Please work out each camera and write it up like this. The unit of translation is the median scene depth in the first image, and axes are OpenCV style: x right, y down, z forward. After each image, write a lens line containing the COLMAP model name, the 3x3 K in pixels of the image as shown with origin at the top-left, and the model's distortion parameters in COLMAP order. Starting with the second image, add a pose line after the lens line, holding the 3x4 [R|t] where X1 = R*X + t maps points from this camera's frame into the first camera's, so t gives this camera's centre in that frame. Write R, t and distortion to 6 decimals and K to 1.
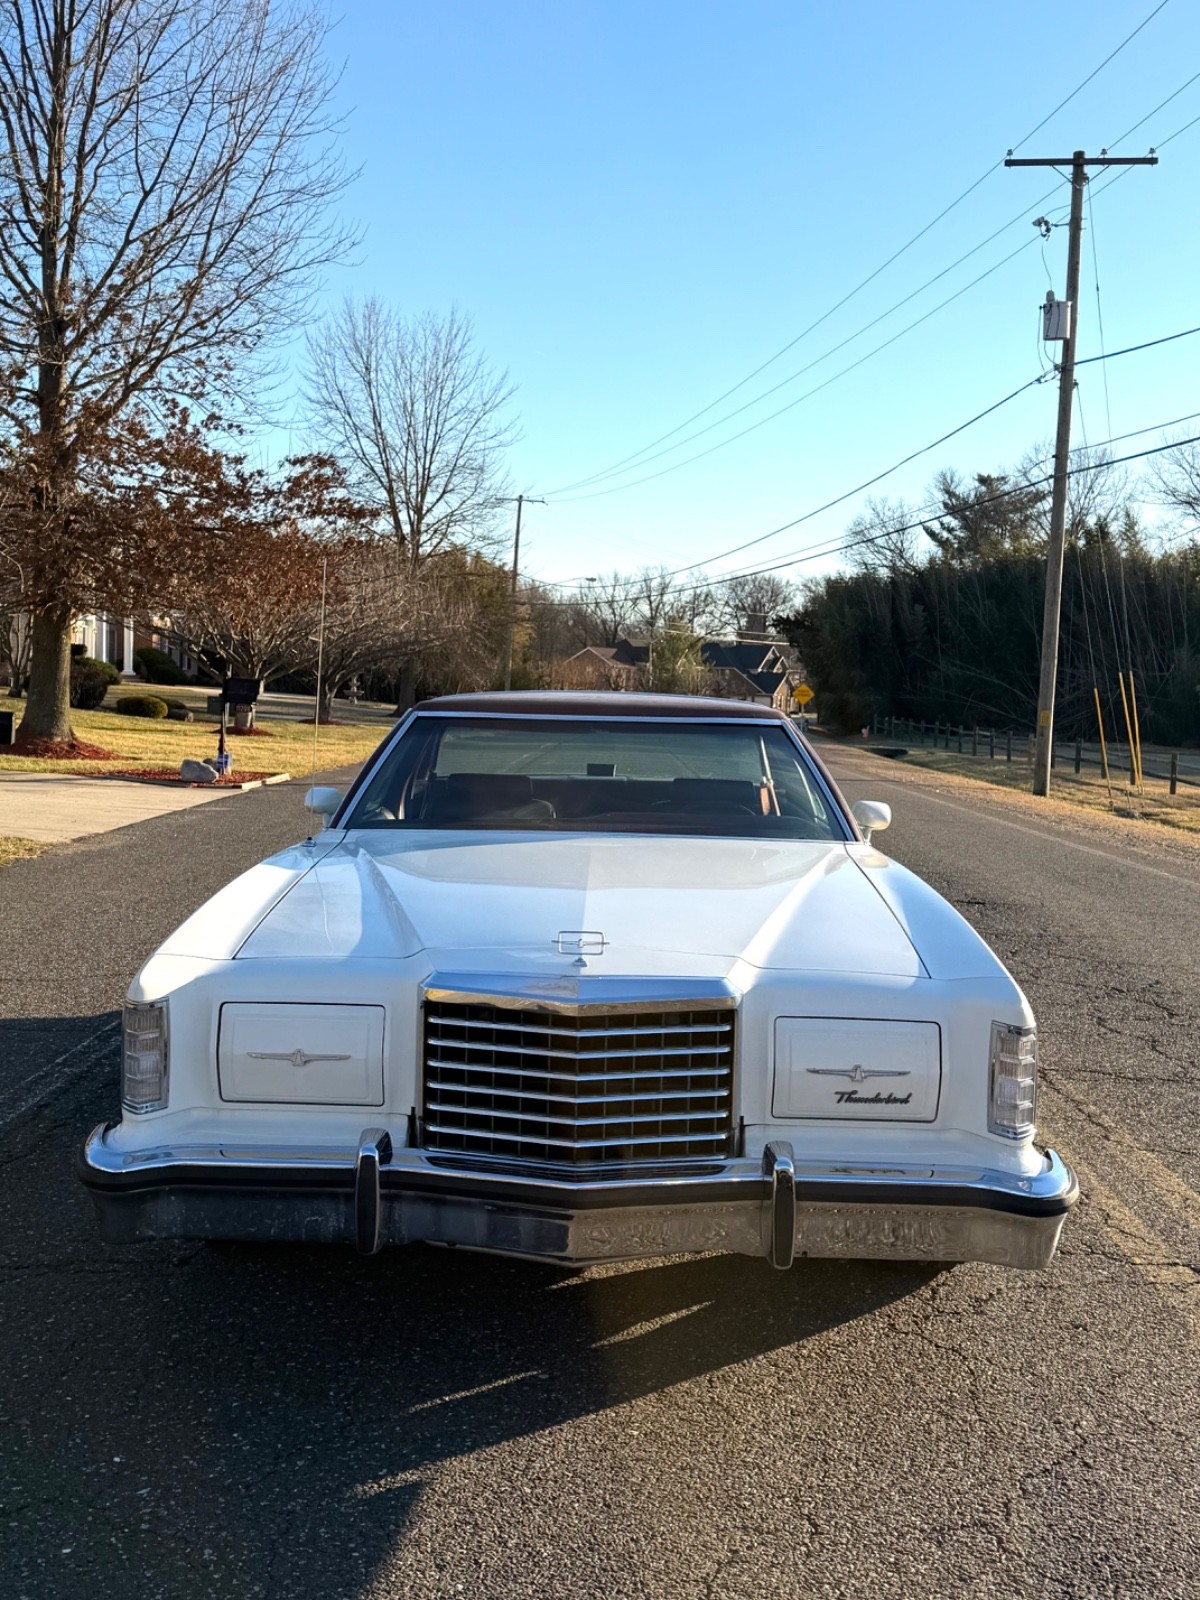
lens RADIAL K [[1757.6, 0, 600.0], [0, 1757.6, 800.0], [0, 0, 1]] dist [0.052388, -0.034521]
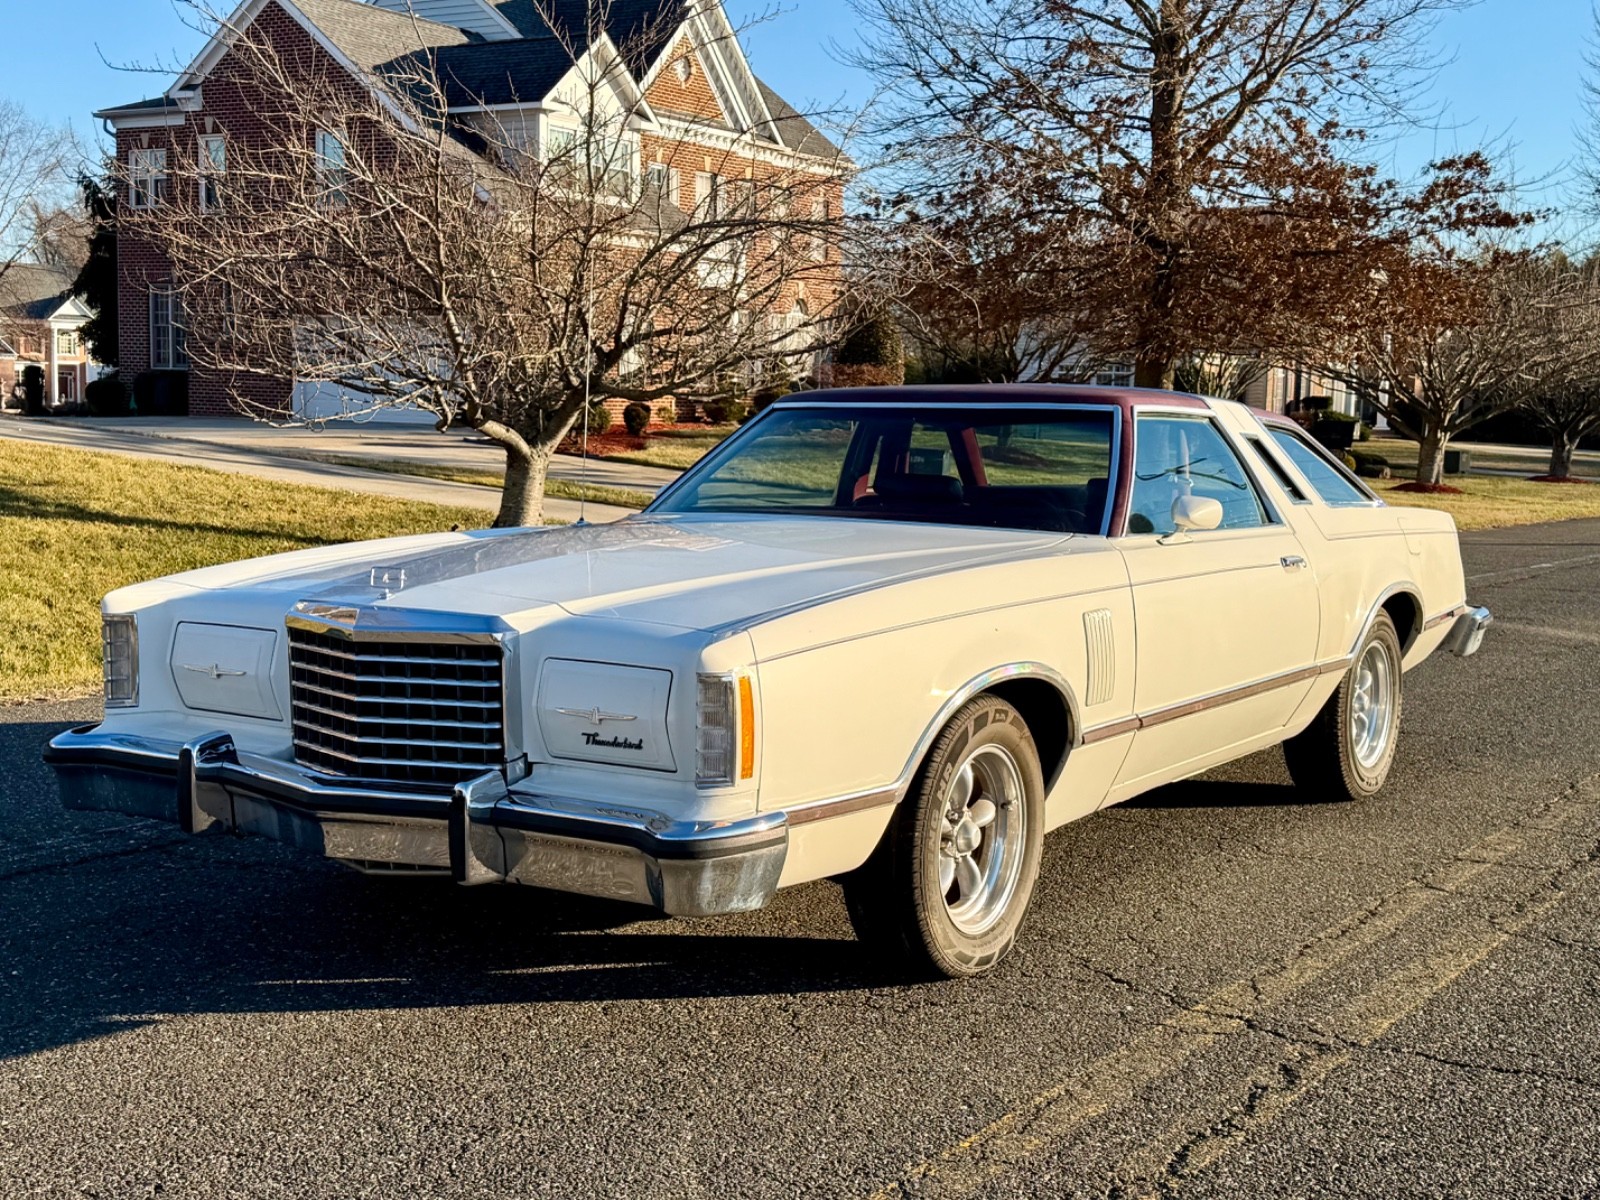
lens RADIAL K [[1989.5, 0, 800.0], [0, 1989.5, 600.0], [0, 0, 1]] dist [0.114579, -0.008299]
pose [[0.839459, 0.032191, -0.542469, 0.109265], [-0.026397, 0.999481, 0.018462, 0.008069], [0.542782, -0.001178, 0.839873, 0.012305]]
